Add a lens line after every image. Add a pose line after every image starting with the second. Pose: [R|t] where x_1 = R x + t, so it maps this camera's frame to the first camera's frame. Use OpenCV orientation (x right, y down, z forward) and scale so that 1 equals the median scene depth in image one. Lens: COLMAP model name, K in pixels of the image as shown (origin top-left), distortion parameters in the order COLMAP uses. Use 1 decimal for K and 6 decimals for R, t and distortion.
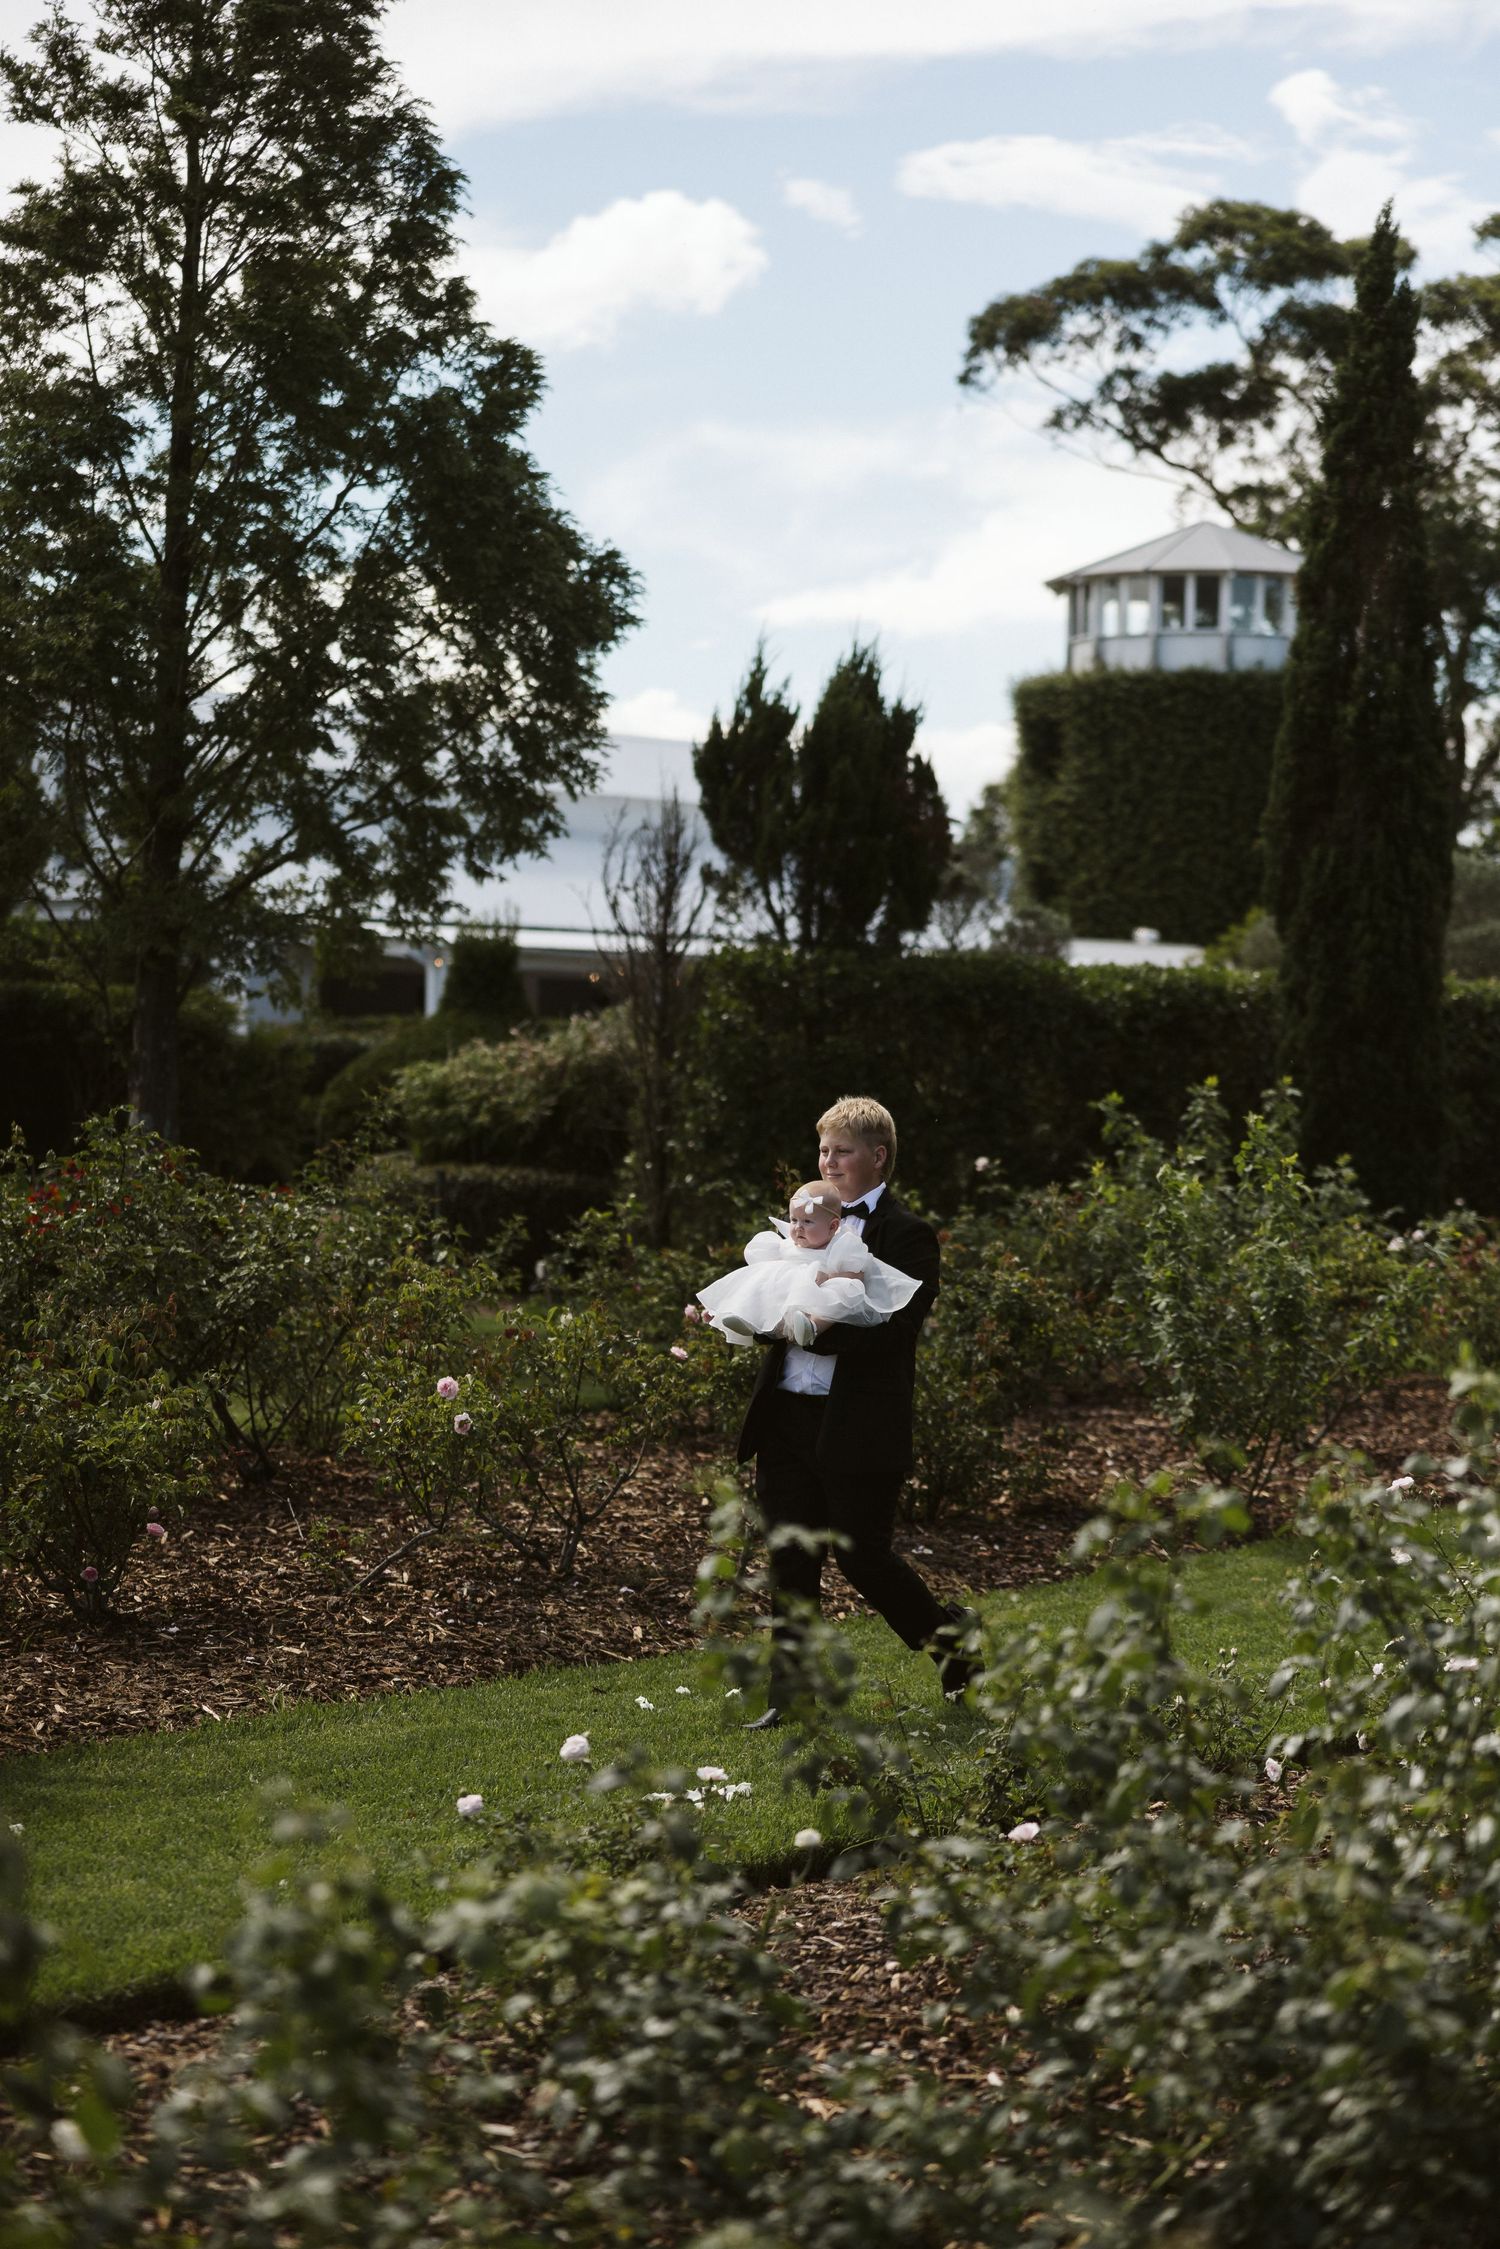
lens RADIAL K [[4374.3, 0, 789.5], [0, 4374.3, 1090.3], [0, 0, 1]] dist [0.055471, 0.000000]
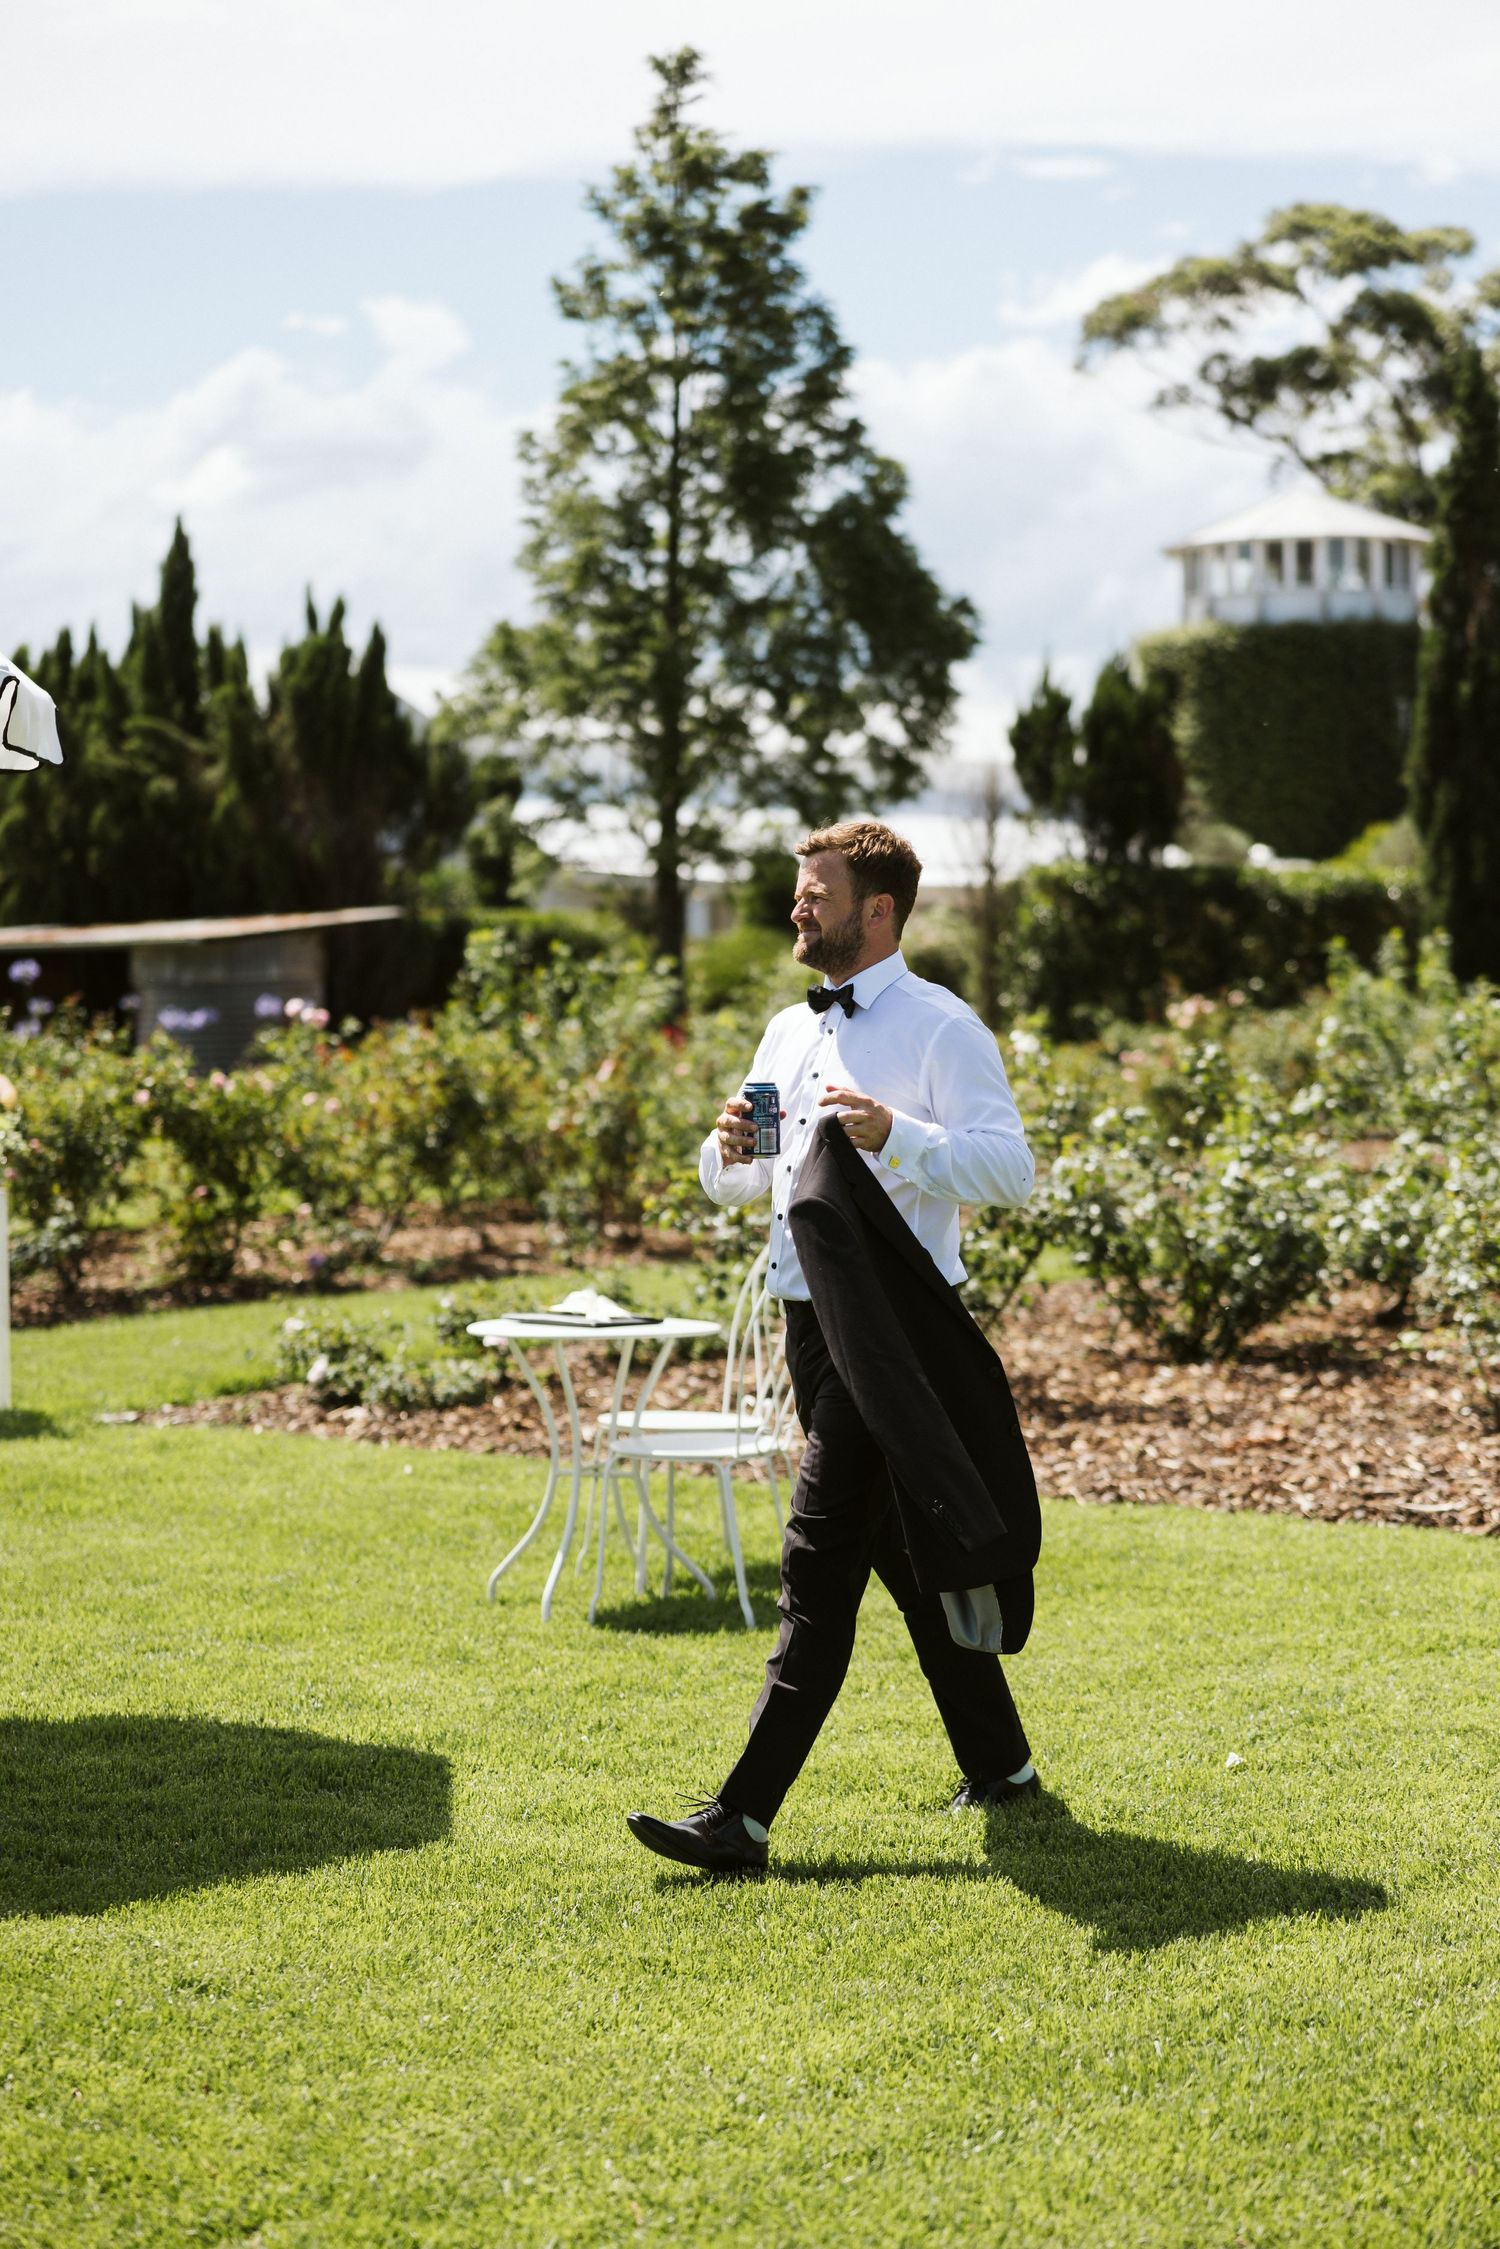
lens RADIAL K [[4374.3, 0, 805.1], [0, 4374.3, 1058.8], [0, 0, 1]] dist [0.055471, 0.000000]
pose [[0.999410, -0.032016, -0.012413, -0.080364], [0.032103, 0.999461, 0.006827, 0.020821], [0.012188, -0.007222, 0.999900, -0.478748]]
